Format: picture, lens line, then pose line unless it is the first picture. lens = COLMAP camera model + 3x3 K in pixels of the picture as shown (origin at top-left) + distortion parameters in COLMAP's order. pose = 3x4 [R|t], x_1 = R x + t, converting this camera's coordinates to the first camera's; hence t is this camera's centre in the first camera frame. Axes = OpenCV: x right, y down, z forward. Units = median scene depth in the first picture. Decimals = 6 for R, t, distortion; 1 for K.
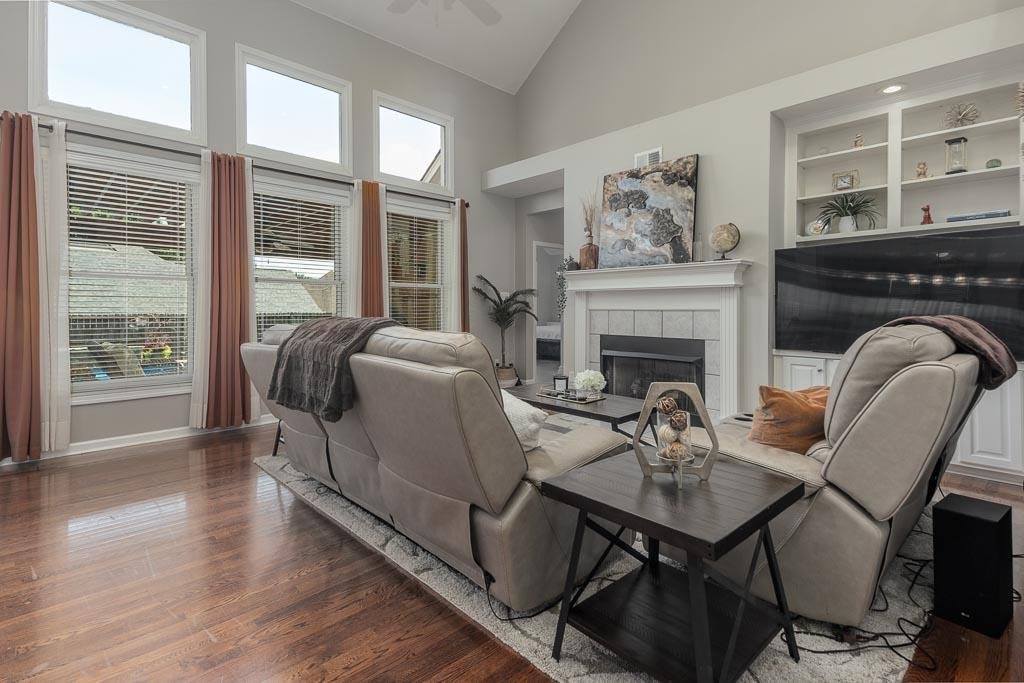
lens RADIAL K [[488.4, 0, 511.0], [0, 488.4, 304.7], [0, 0, 1]] dist [0.036392, -0.001000]
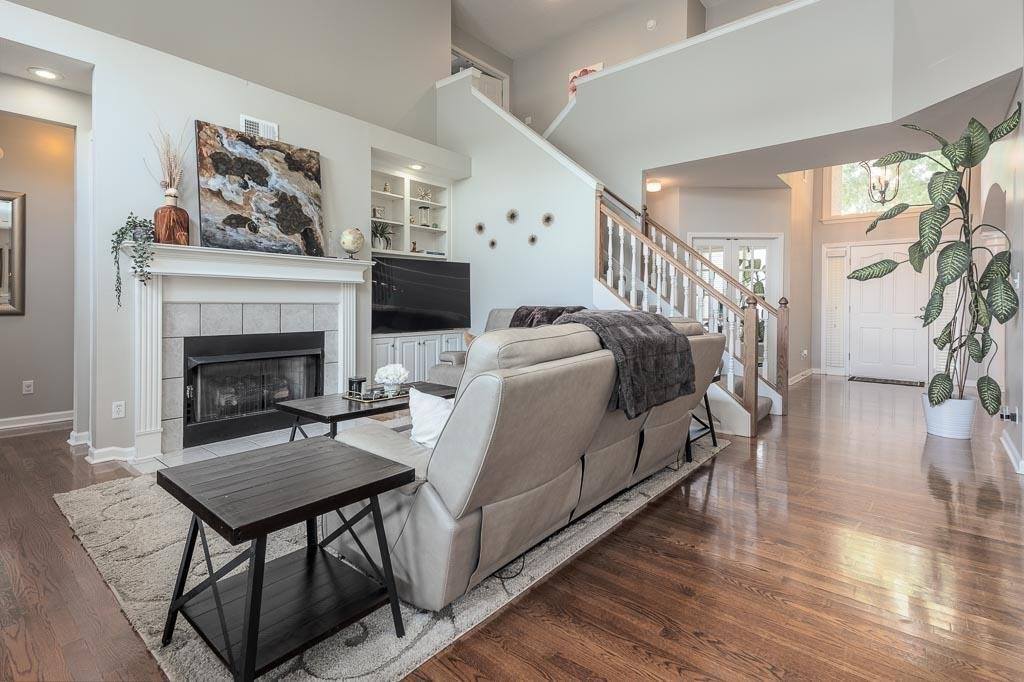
lens RADIAL K [[488.4, 0, 511.0], [0, 488.4, 304.2], [0, 0, 1]] dist [0.036392, -0.001000]
pose [[-0.106185, -0.002464, 0.994343, -0.670633], [-0.013679, 0.999906, 0.001017, 0.005860], [-0.994252, -0.013493, -0.106209, 0.683234]]
